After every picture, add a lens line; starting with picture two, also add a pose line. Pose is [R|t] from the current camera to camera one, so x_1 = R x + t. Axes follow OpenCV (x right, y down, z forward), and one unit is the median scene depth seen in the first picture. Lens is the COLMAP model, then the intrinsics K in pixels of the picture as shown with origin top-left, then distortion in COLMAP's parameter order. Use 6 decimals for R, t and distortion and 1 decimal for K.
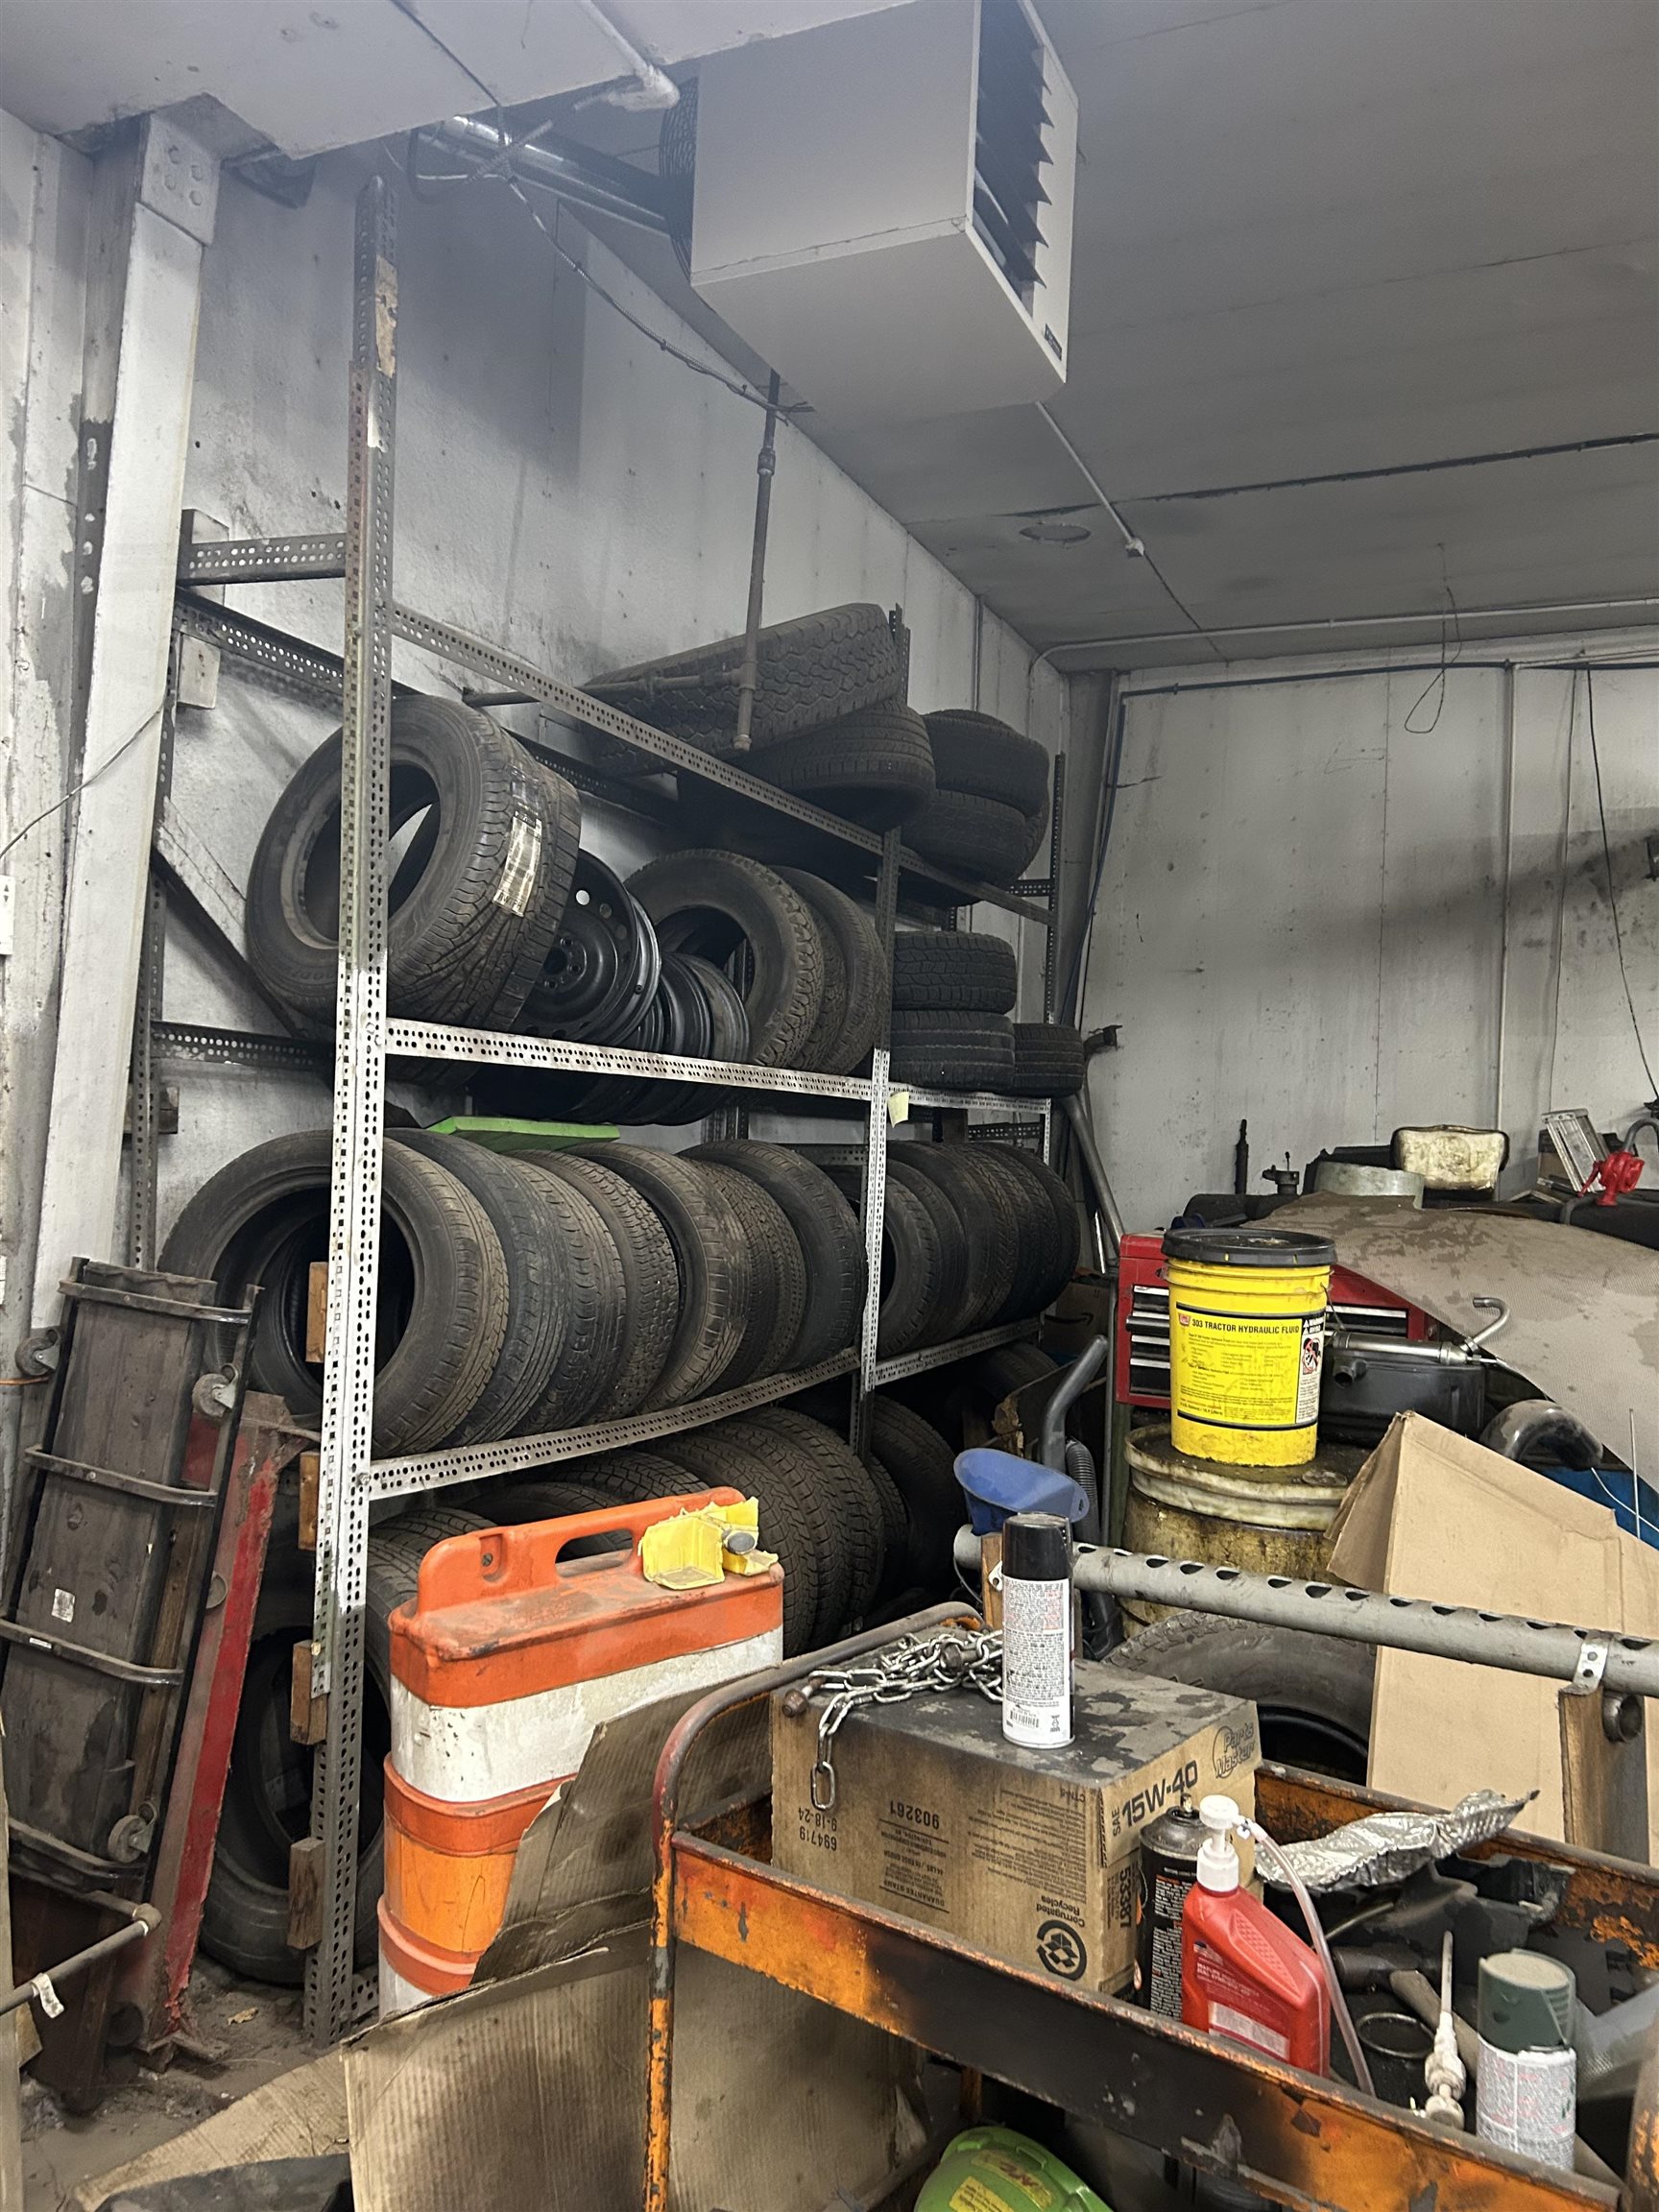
lens RADIAL K [[1684.0, 0, 825.2], [0, 1684.0, 1092.7], [0, 0, 1]] dist [0.045655, -0.043450]
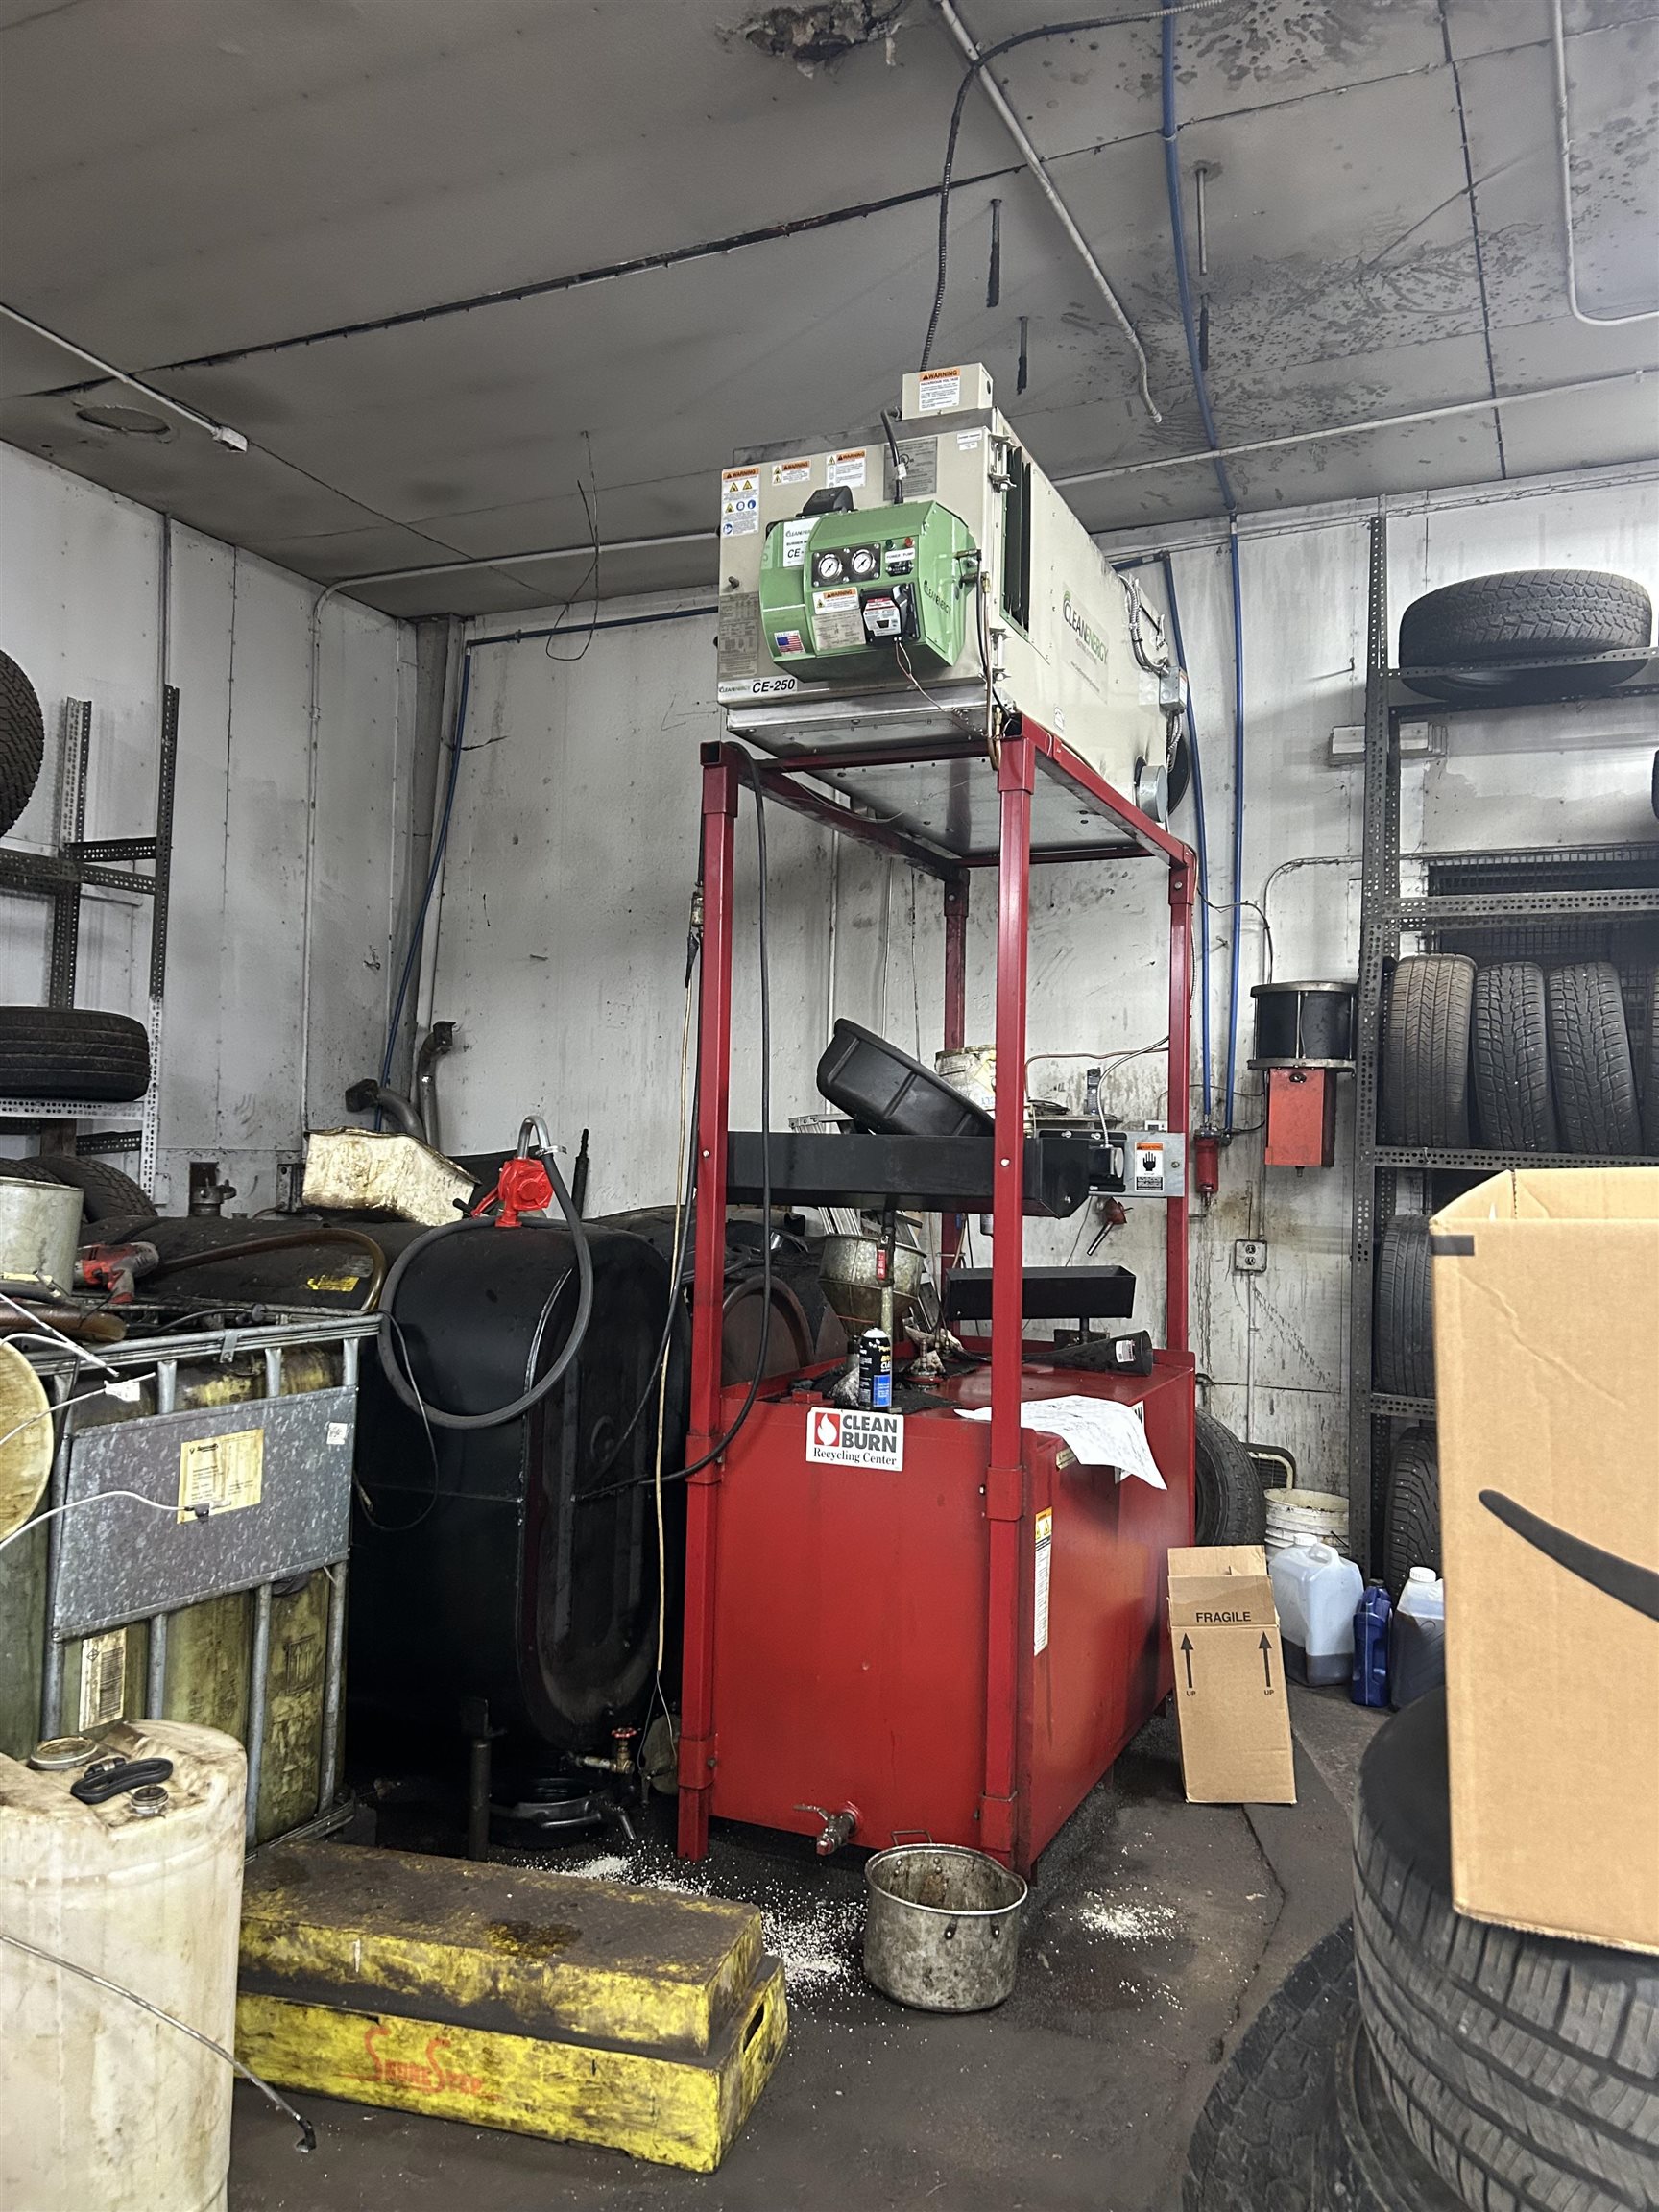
lens RADIAL K [[1684.0, 0, 812.7], [0, 1684.0, 1113.1], [0, 0, 1]] dist [0.045655, -0.043450]
pose [[0.999948, -0.003566, -0.009600, 0.383573], [0.003556, 0.999993, -0.001098, 0.009205], [0.009603, 0.001064, 0.999953, 0.135596]]
